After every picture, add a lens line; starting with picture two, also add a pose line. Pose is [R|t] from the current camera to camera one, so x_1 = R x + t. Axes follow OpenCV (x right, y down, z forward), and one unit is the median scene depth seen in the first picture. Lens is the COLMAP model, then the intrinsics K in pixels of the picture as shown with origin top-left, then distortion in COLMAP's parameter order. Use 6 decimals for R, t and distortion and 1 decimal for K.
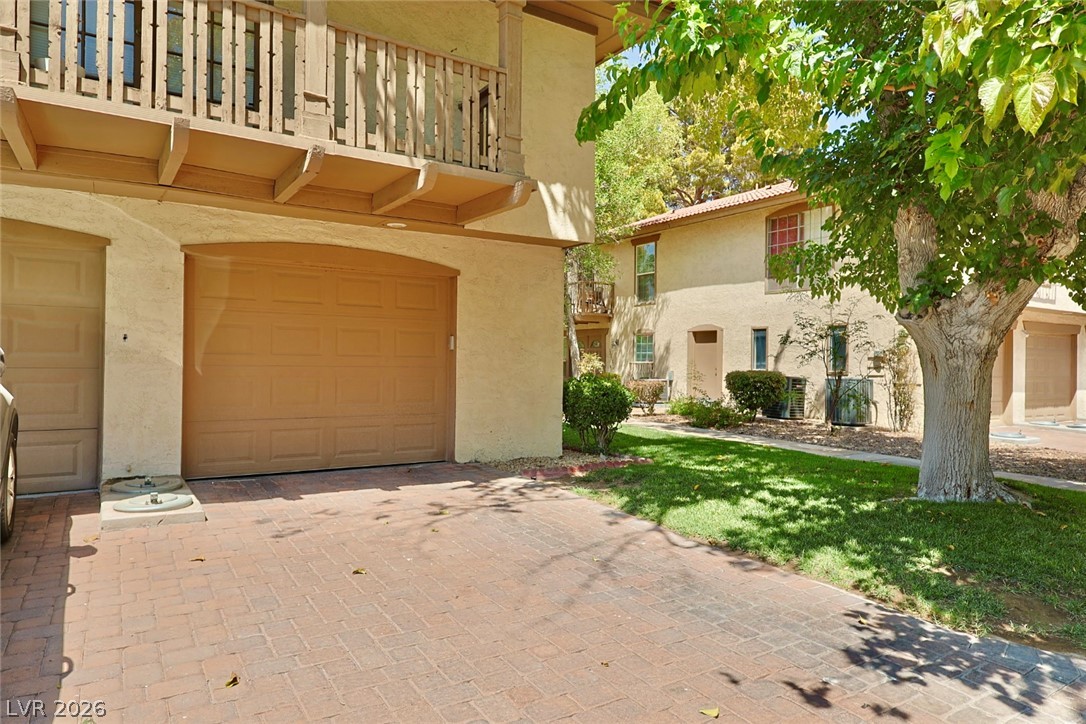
lens RADIAL K [[650.8, 0, 543.6], [0, 650.8, 362.0], [0, 0, 1]] dist [0.000338, 0.001250]
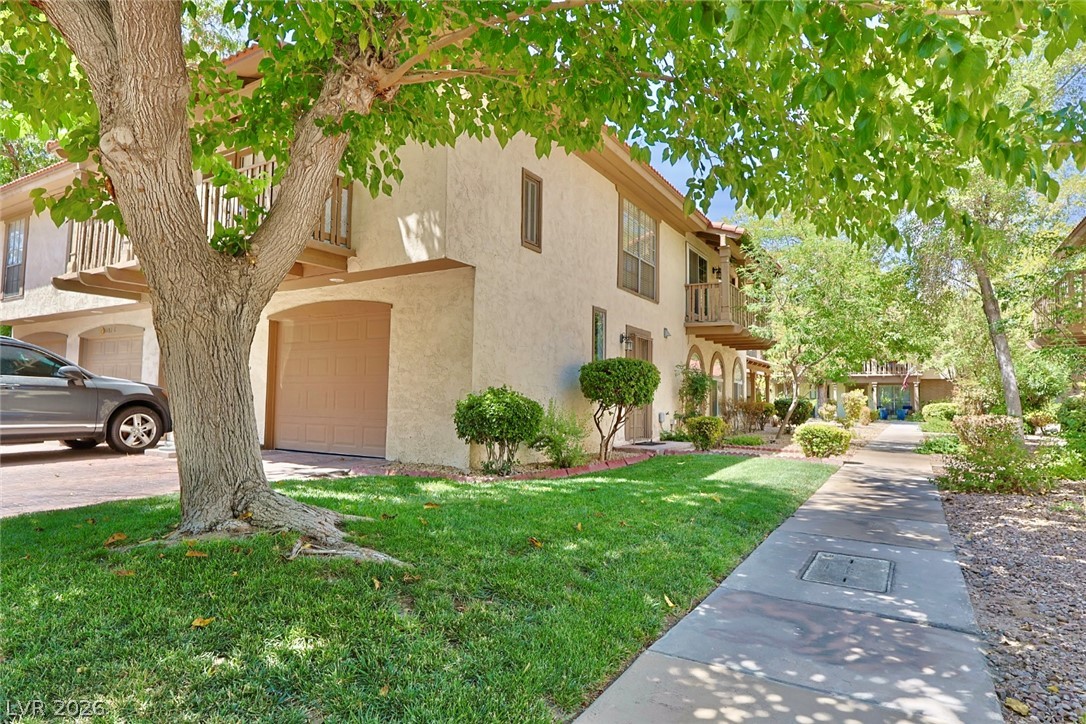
lens RADIAL K [[595.8, 0, 544.0], [0, 595.8, 359.5], [0, 0, 1]] dist [0.000263, 0.000075]
pose [[0.461136, -0.071829, -0.884418, 0.990842], [-0.013063, 0.996061, -0.087707, 0.059812], [0.887234, 0.051998, 0.458381, 0.730641]]
